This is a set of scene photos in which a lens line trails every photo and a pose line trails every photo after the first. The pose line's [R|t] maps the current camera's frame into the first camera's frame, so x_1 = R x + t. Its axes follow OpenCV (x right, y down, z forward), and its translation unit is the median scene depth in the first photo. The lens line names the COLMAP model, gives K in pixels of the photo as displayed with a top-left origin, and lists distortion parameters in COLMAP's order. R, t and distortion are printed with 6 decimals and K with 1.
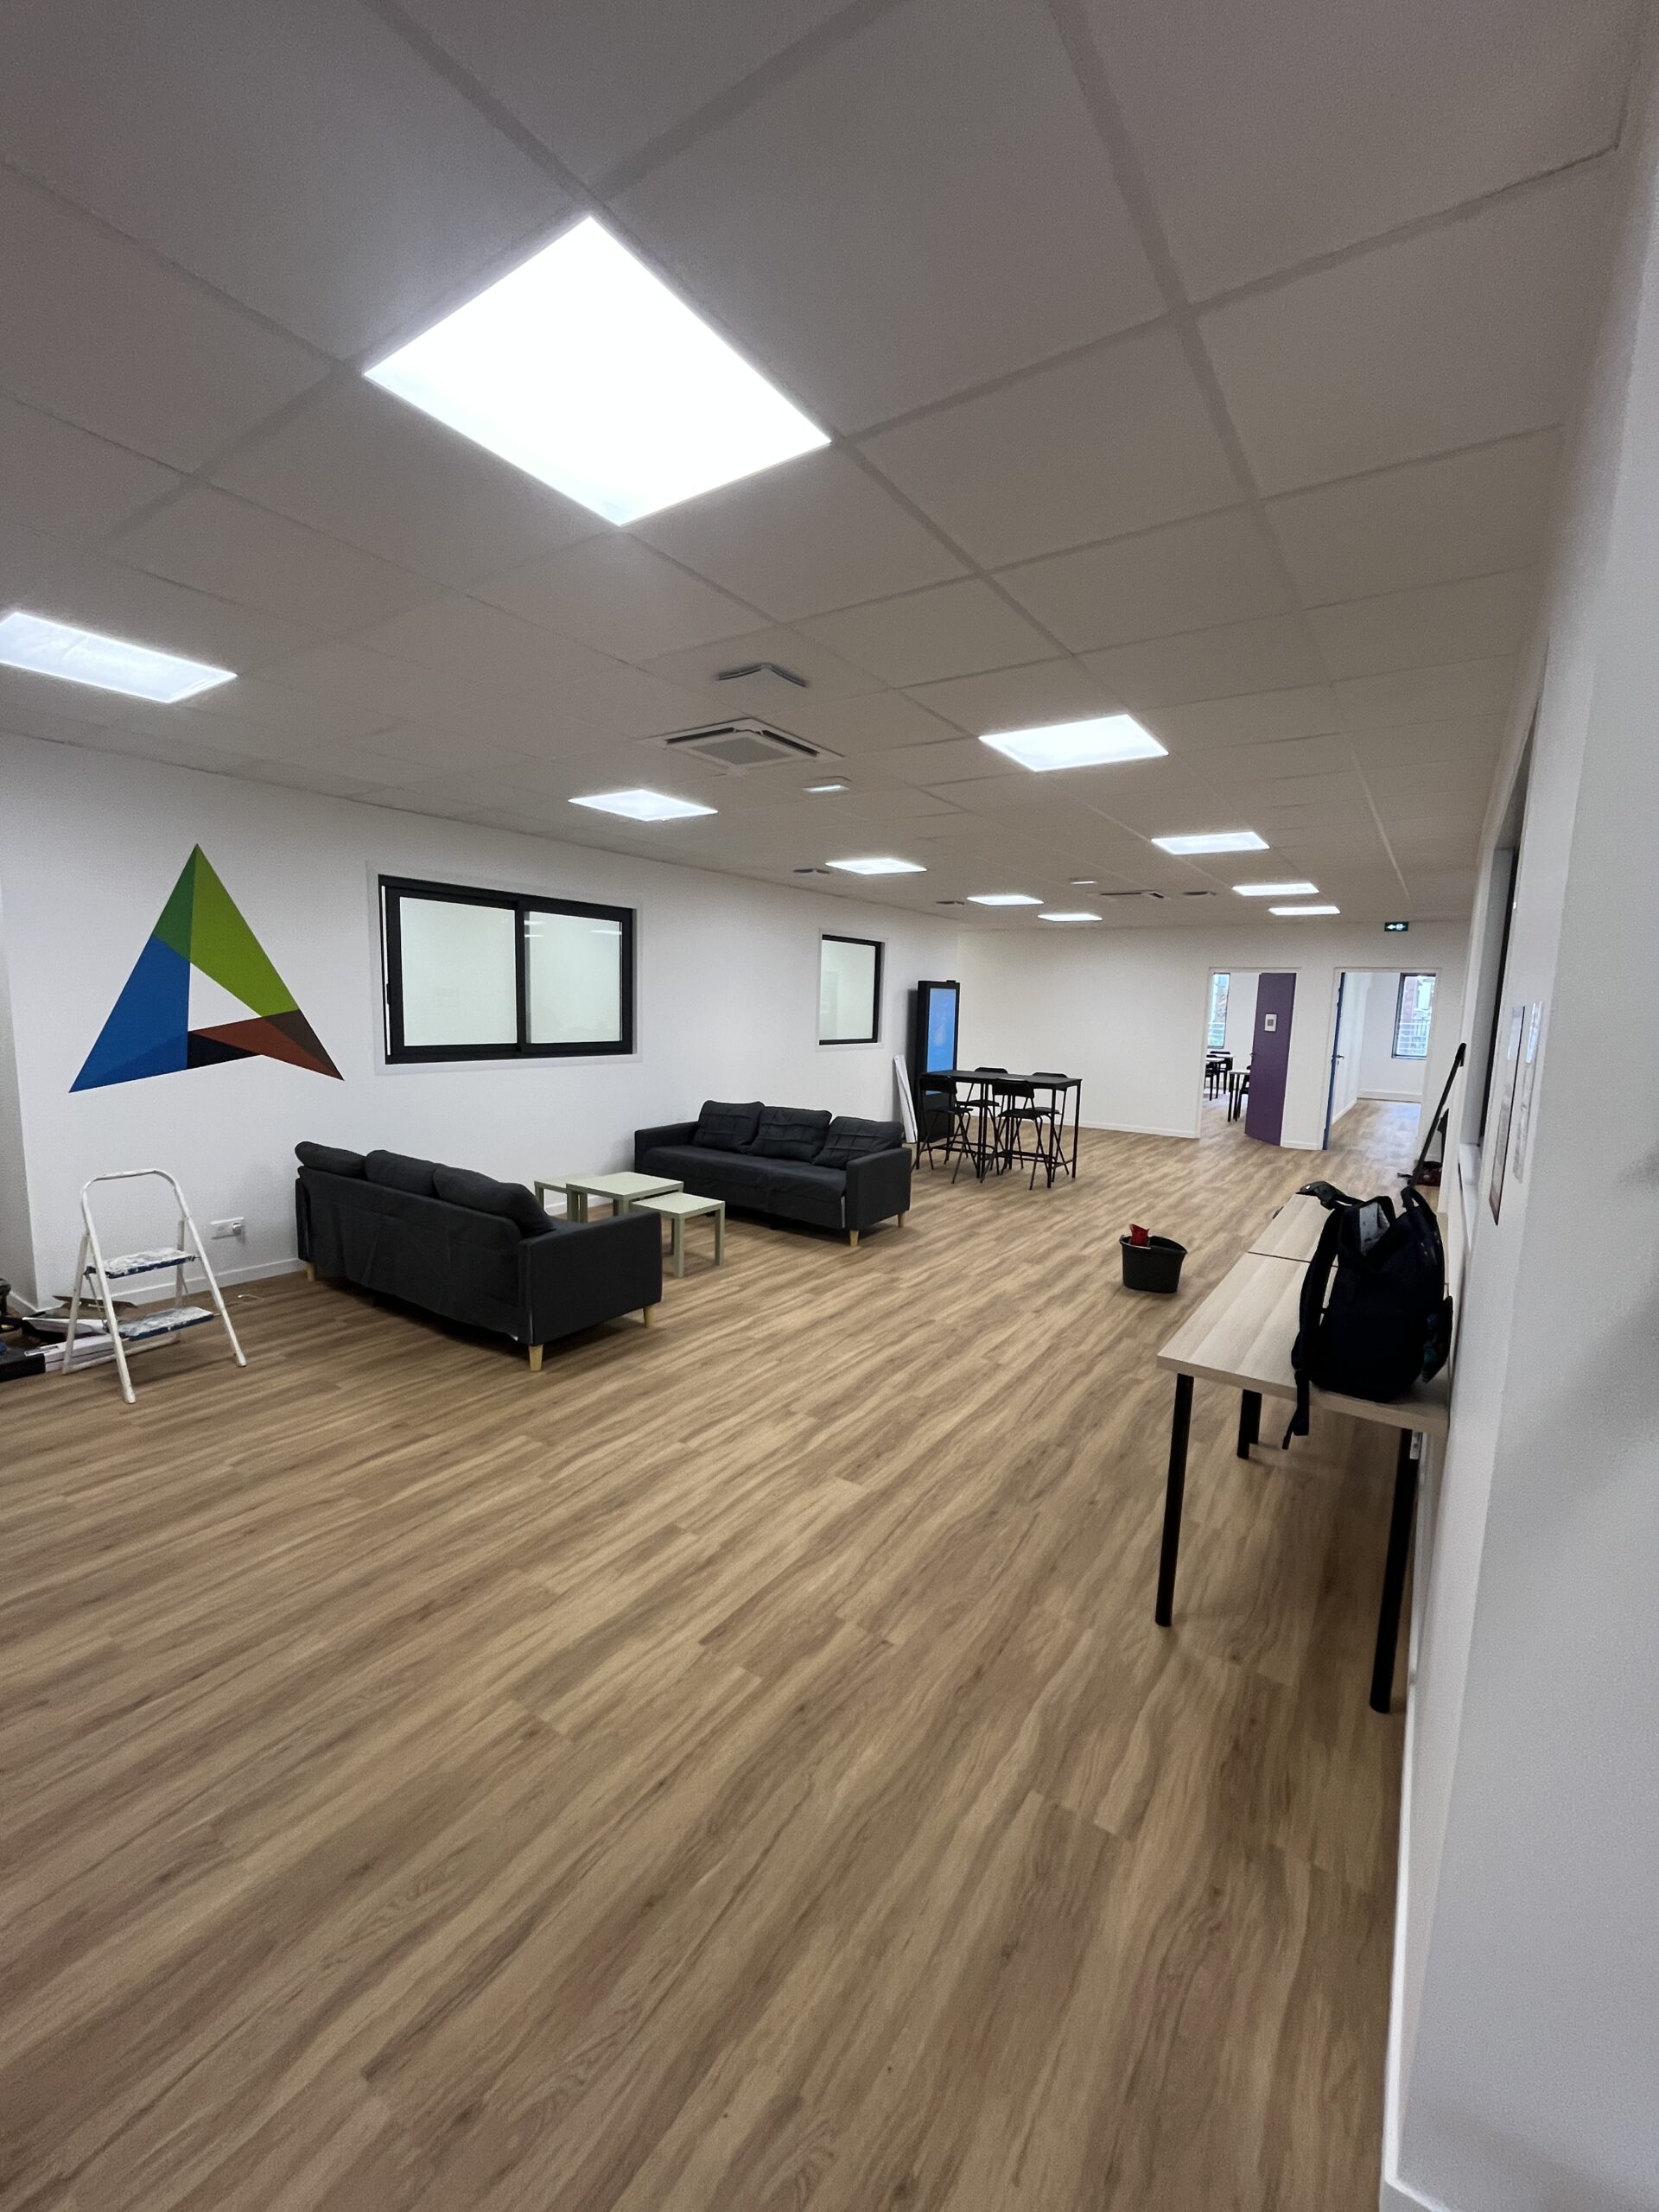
lens RADIAL K [[891.8, 0, 830.1], [0, 891.8, 1113.2], [0, 0, 1]] dist [0.002042, 0.000044]
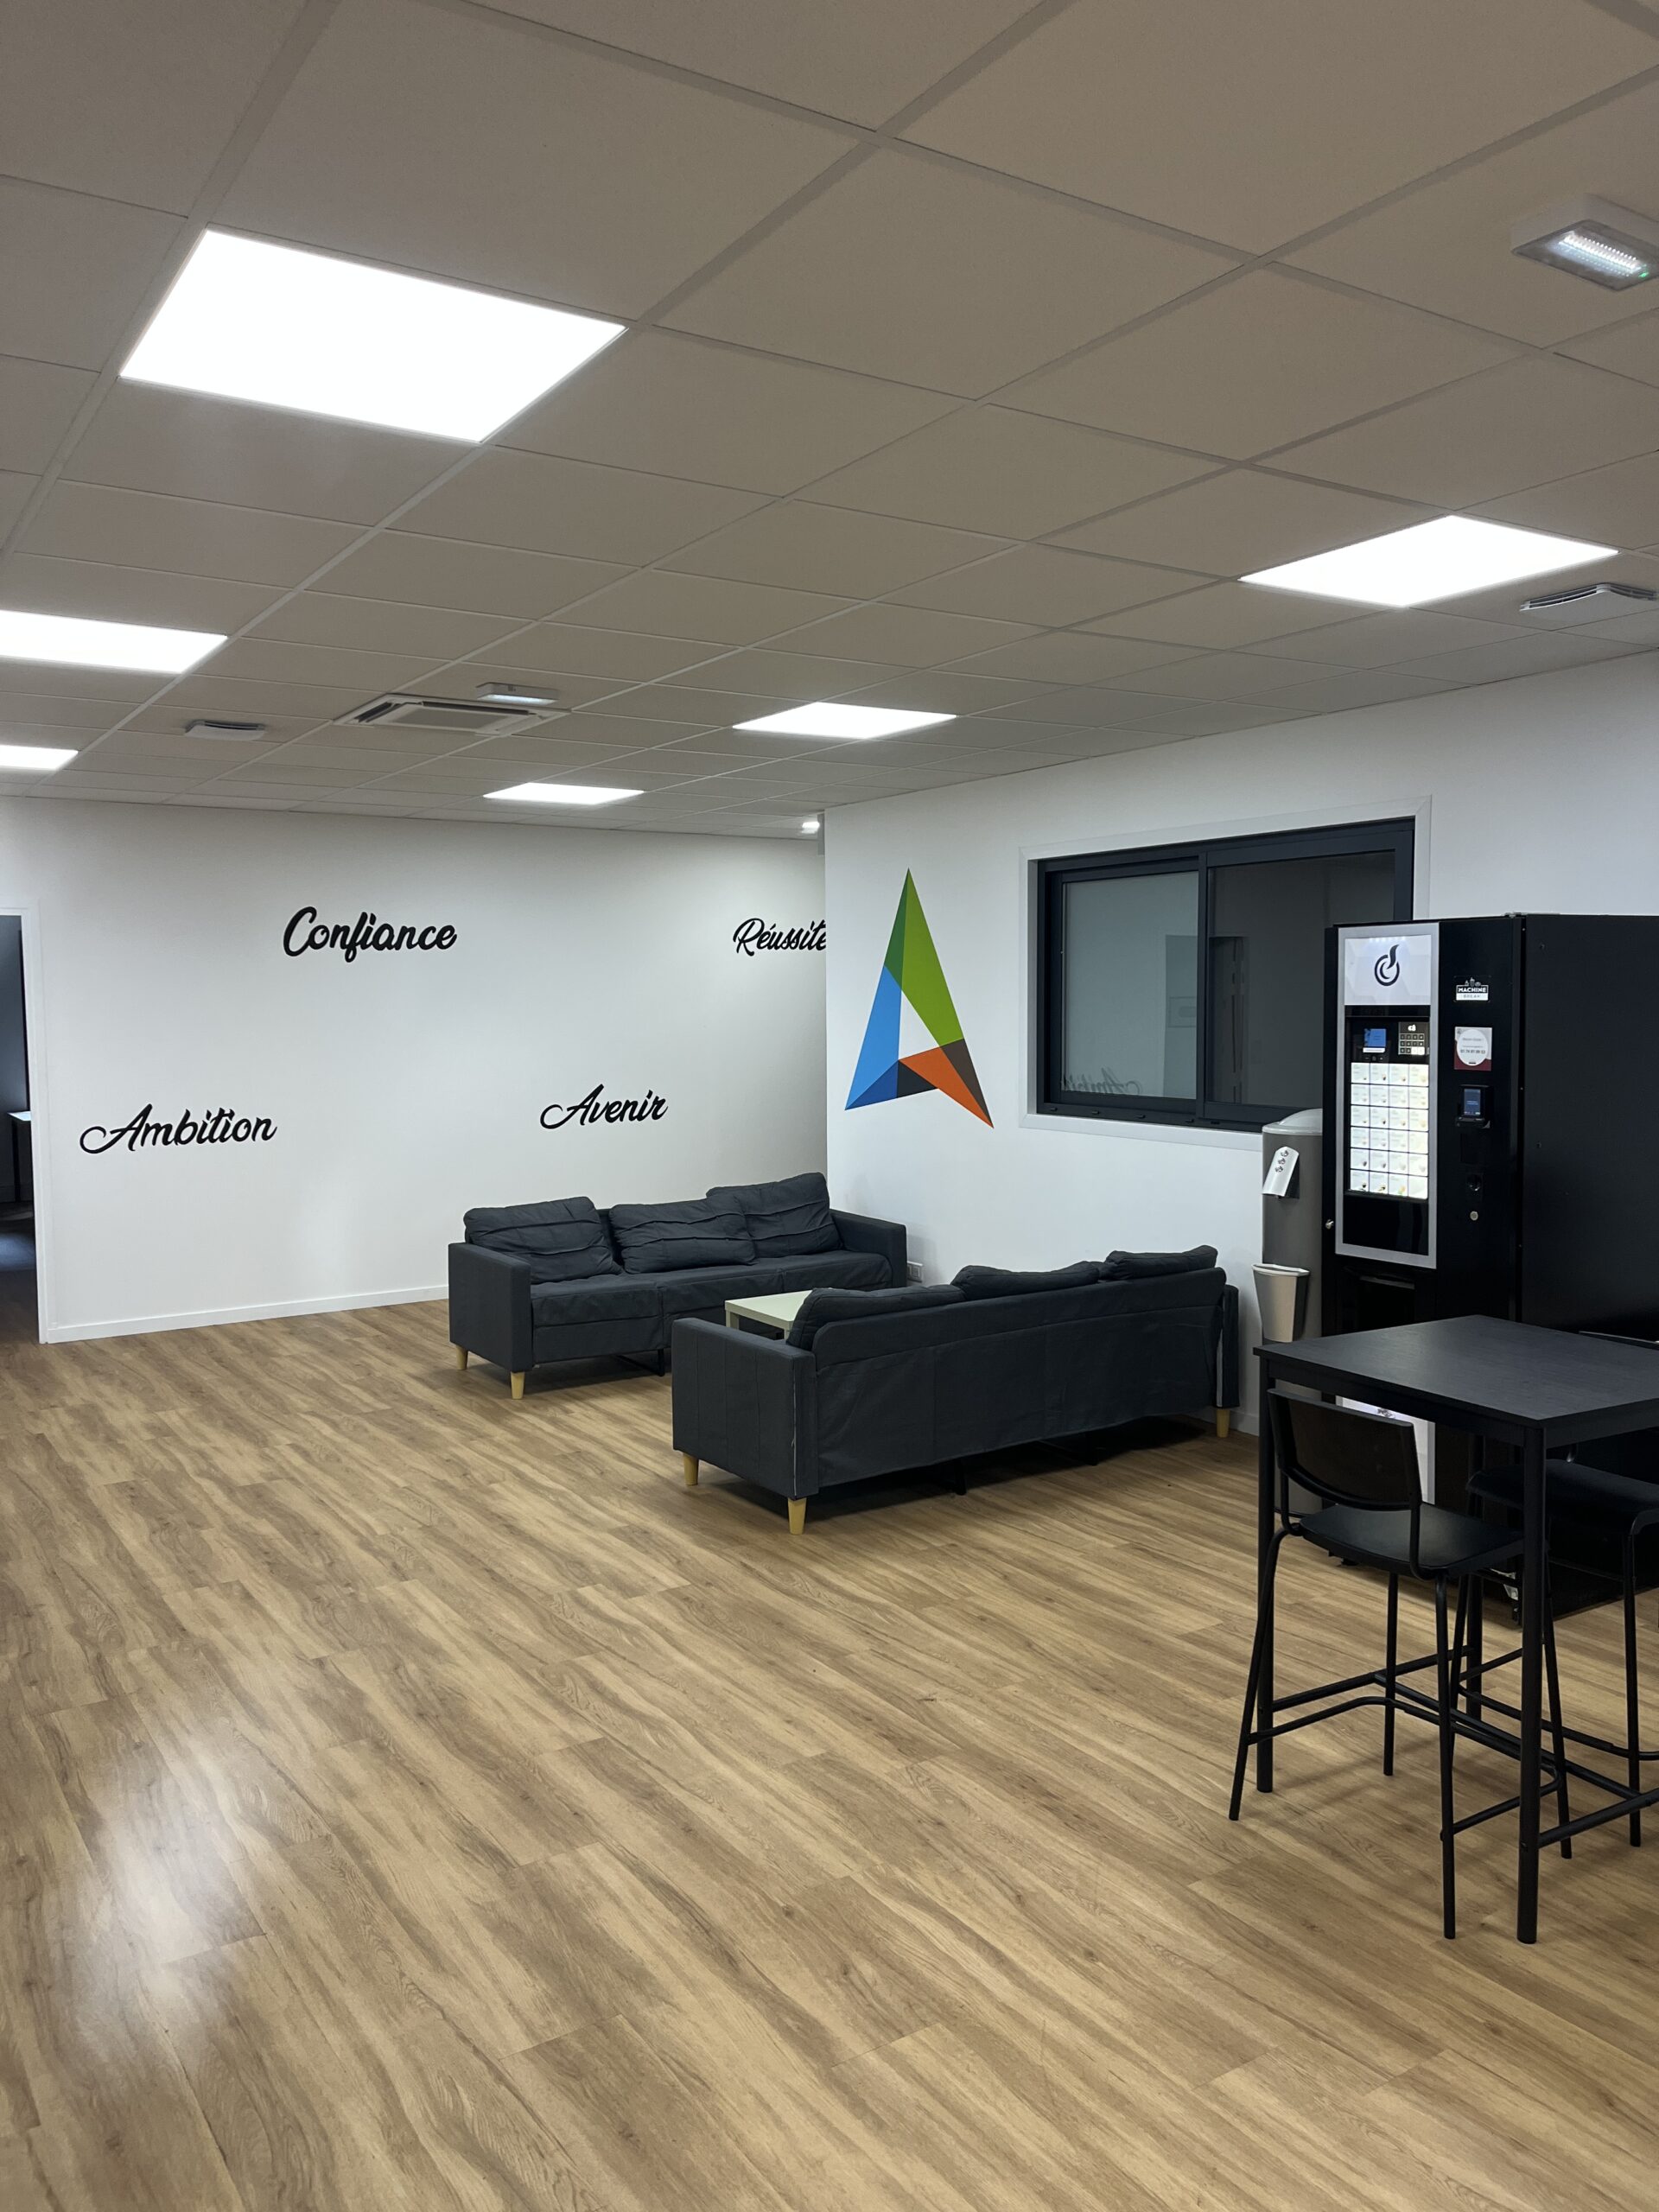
lens RADIAL K [[1669.4, 0, 830.0], [0, 1669.4, 1106.6], [0, 0, 1]] dist [0.051081, 0.002524]
pose [[-0.391422, 0.035506, -0.919526, 1.002828], [-0.114175, 0.989660, 0.086816, -0.193484], [0.913101, 0.138969, -0.383321, 1.647795]]
